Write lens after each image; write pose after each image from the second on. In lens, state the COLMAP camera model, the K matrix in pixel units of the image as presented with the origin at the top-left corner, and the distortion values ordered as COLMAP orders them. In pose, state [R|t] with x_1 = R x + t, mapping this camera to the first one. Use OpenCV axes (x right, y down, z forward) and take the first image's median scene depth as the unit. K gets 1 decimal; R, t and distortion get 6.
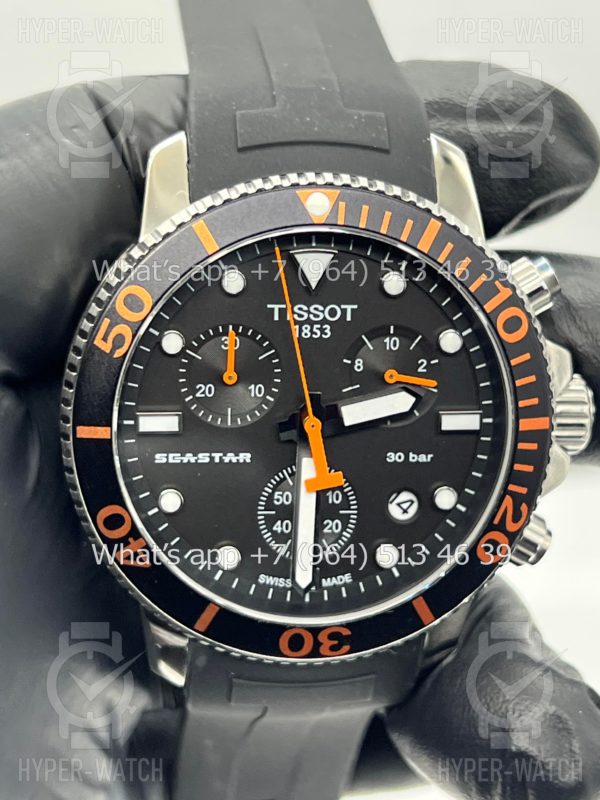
lens RADIAL K [[1834.3, 0, 300.0], [0, 1834.3, 400.0], [0, 0, 1]] dist [0.186959, -0.226033]
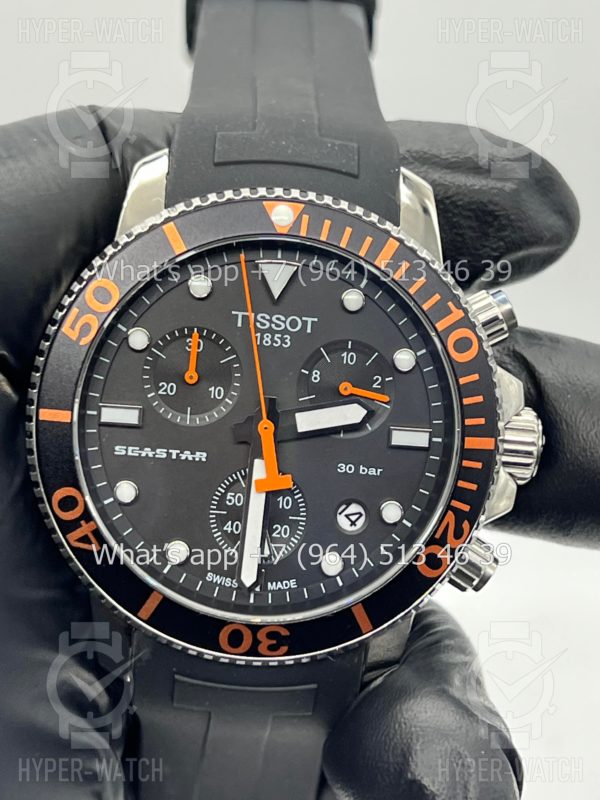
lens RADIAL K [[1834.3, 0, 300.0], [0, 1834.3, 400.0], [0, 0, 1]] dist [0.186959, -0.226033]
pose [[0.994622, 0.066349, -0.079529, 0.107642], [-0.076045, 0.989131, -0.125842, 0.127327], [0.070315, 0.131213, 0.988857, -0.034571]]
